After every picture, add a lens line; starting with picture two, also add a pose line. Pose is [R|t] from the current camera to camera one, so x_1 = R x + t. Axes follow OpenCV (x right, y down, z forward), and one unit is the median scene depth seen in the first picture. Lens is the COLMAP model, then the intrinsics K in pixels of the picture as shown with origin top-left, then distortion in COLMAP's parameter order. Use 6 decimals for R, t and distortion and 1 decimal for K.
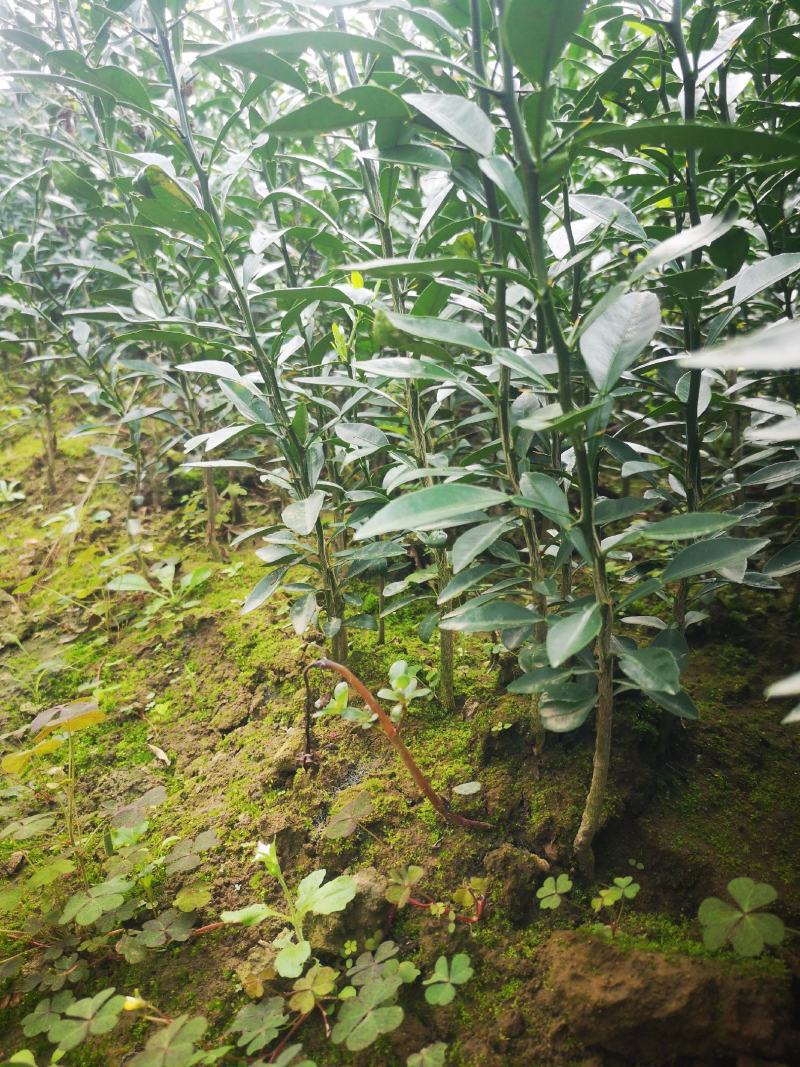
lens RADIAL K [[838.6, 0, 398.6], [0, 838.6, 538.3], [0, 0, 1]] dist [0.062965, -0.114820]
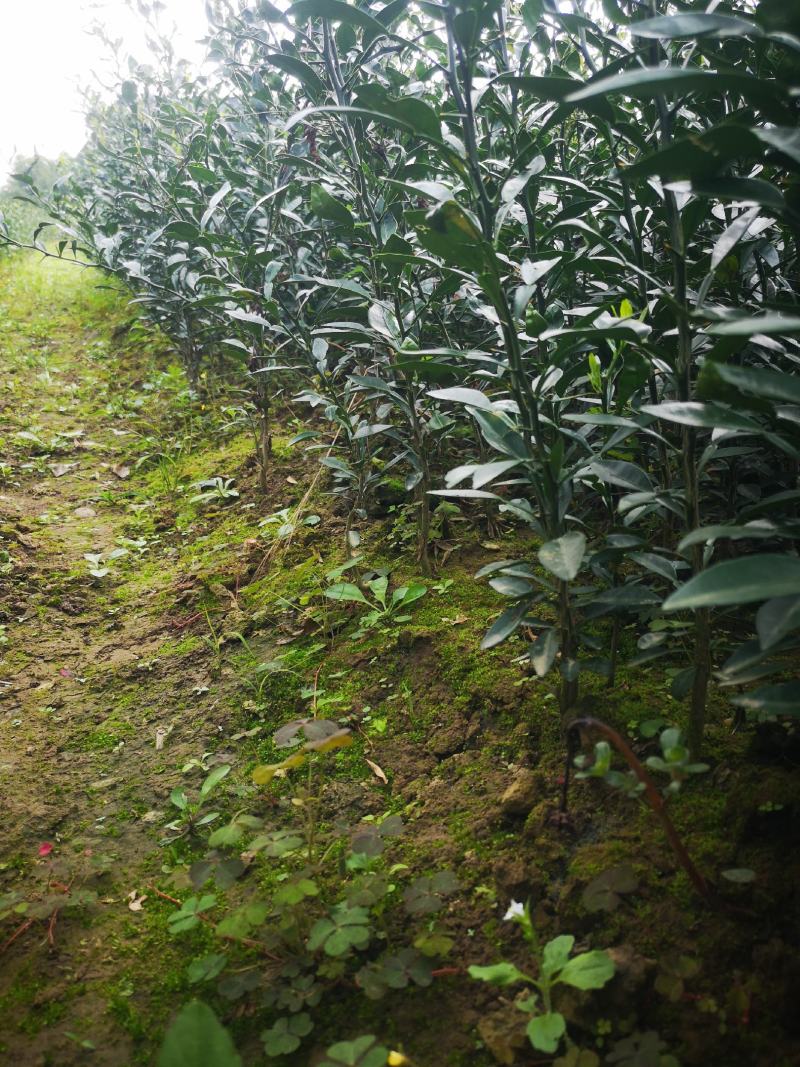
lens RADIAL K [[824.0, 0, 375.5], [0, 824.0, 530.2], [0, 0, 1]] dist [0.072127, -0.111634]
pose [[0.977720, 0.070430, -0.197746, -0.104733], [-0.070349, 0.997495, 0.007444, -0.039009], [0.197775, 0.006633, 0.980225, 0.020593]]
